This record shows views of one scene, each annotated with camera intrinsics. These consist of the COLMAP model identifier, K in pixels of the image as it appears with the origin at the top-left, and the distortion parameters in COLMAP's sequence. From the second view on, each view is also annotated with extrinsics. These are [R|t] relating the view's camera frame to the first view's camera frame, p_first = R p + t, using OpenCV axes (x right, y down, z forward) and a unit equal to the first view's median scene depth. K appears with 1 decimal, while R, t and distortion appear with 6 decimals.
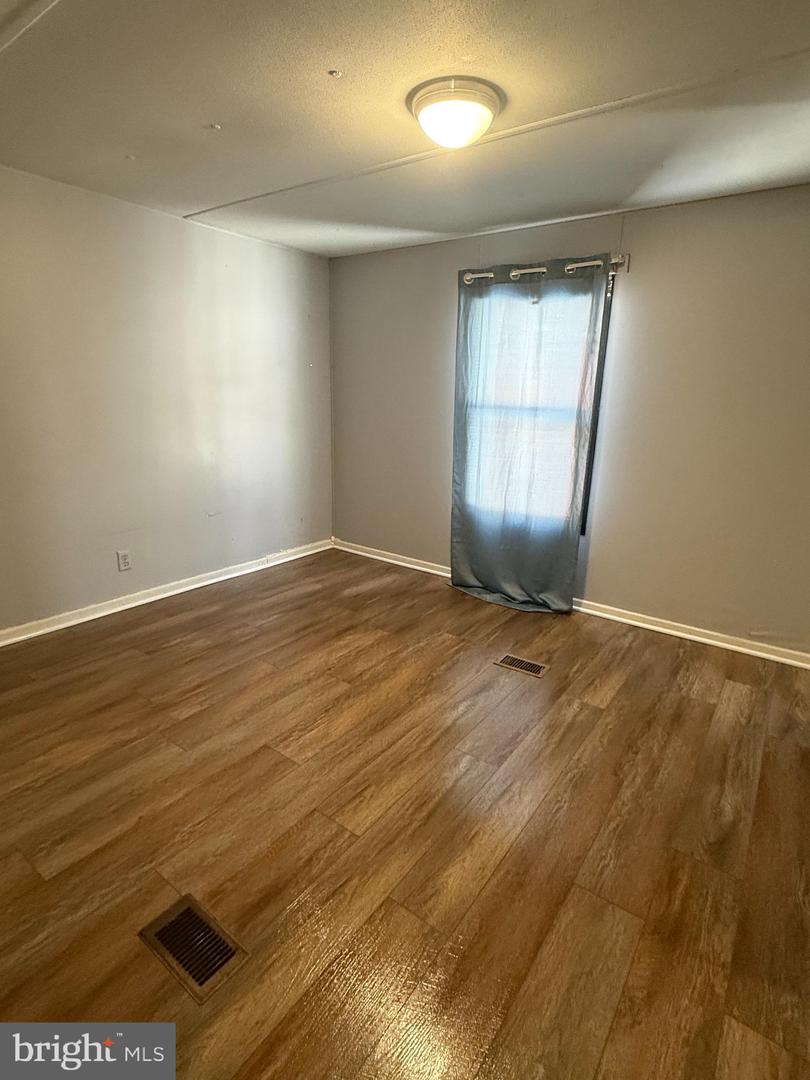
lens RADIAL K [[541.6, 0, 411.8], [0, 541.6, 540.7], [0, 0, 1]] dist [0.000394, 0.000030]
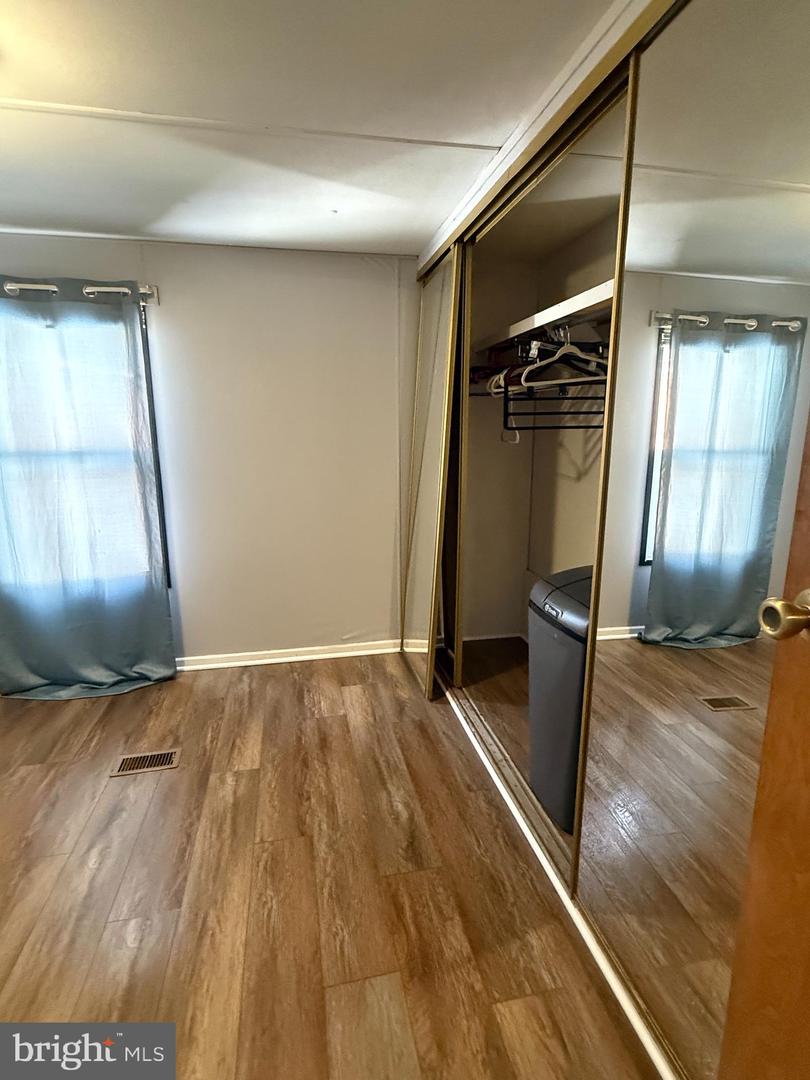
lens RADIAL K [[541.6, 0, 402.7], [0, 541.6, 540.0], [0, 0, 1]] dist [0.000394, 0.000030]
pose [[0.675795, -0.176580, 0.715626, -0.072078], [0.217949, 0.975338, 0.034846, -0.048690], [-0.704130, 0.132421, 0.697614, 0.127135]]
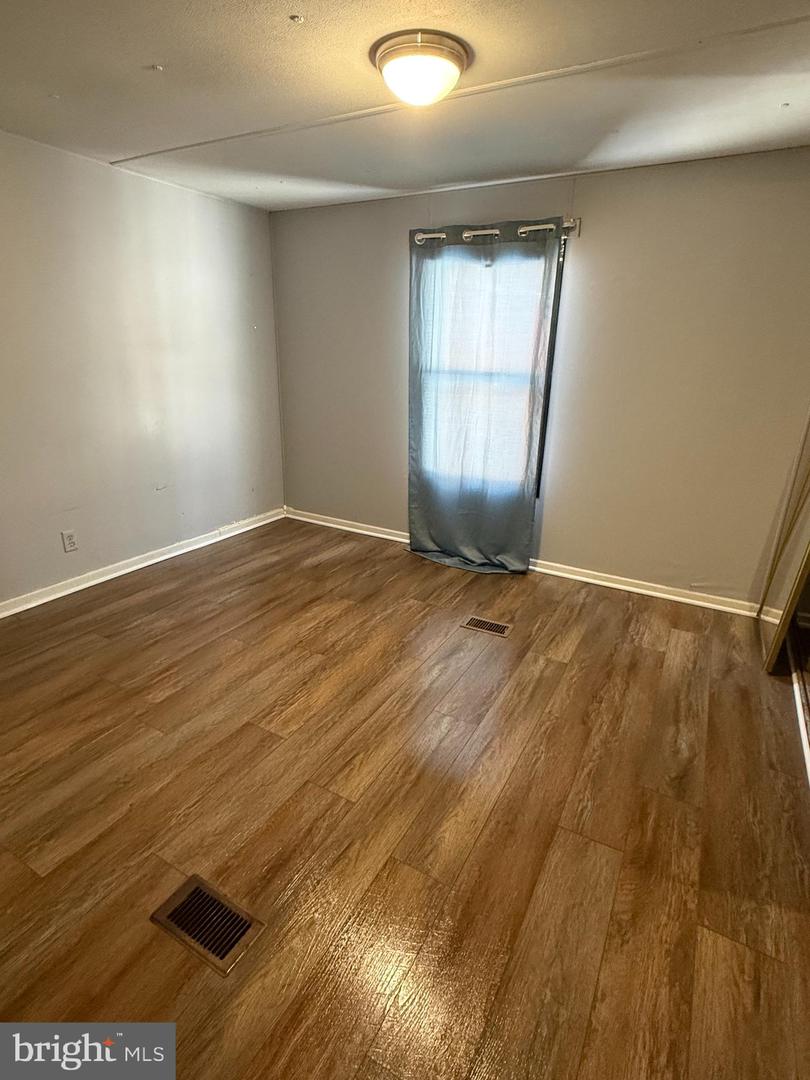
lens RADIAL K [[541.6, 0, 411.5], [0, 541.6, 538.2], [0, 0, 1]] dist [0.000394, 0.000030]
pose [[0.992995, -0.040465, 0.111010, -0.056917], [0.032820, 0.997017, 0.069856, -0.018800], [-0.113506, -0.065724, 0.991361, -0.004615]]
